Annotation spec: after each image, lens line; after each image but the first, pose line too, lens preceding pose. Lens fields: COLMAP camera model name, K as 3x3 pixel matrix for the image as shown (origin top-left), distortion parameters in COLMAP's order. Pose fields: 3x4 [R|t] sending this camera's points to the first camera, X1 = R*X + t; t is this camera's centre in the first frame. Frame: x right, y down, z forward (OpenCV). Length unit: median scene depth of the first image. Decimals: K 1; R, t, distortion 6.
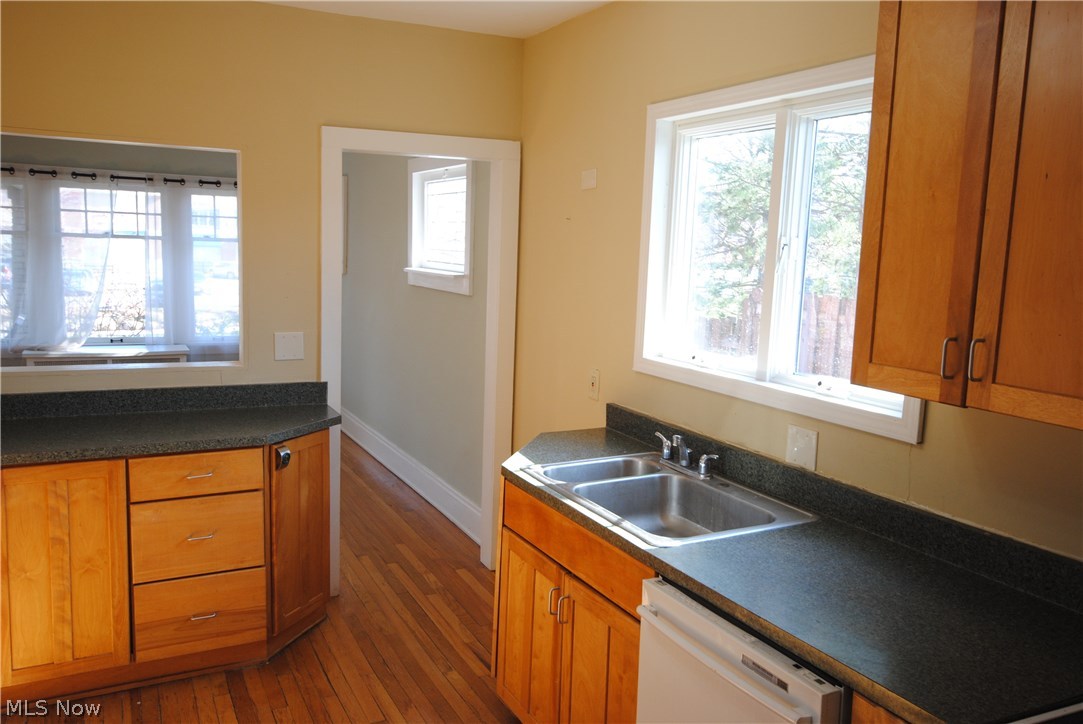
lens RADIAL K [[878.8, 0, 543.6], [0, 878.8, 361.6], [0, 0, 1]] dist [0.013560, 0.019386]
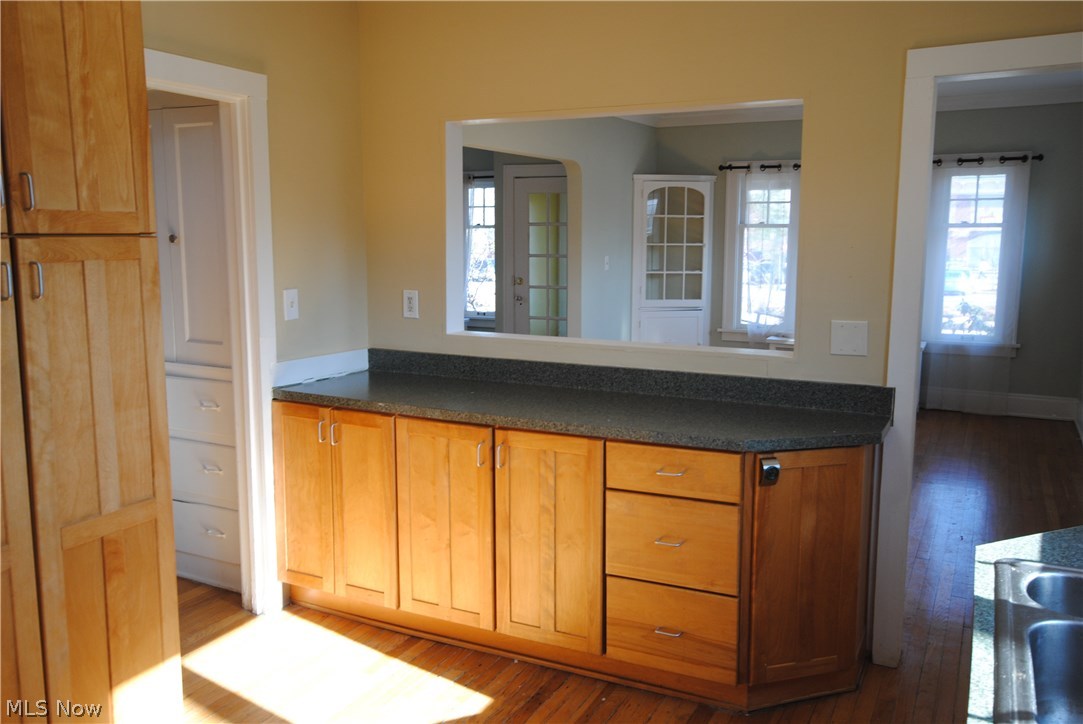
lens RADIAL K [[878.8, 0, 542.9], [0, 878.8, 360.0], [0, 0, 1]] dist [0.013560, 0.019386]
pose [[0.605762, 0.084399, -0.791157, 0.209048], [-0.086136, 0.995470, 0.040243, -0.007125], [0.790970, 0.043769, 0.610287, 0.345436]]
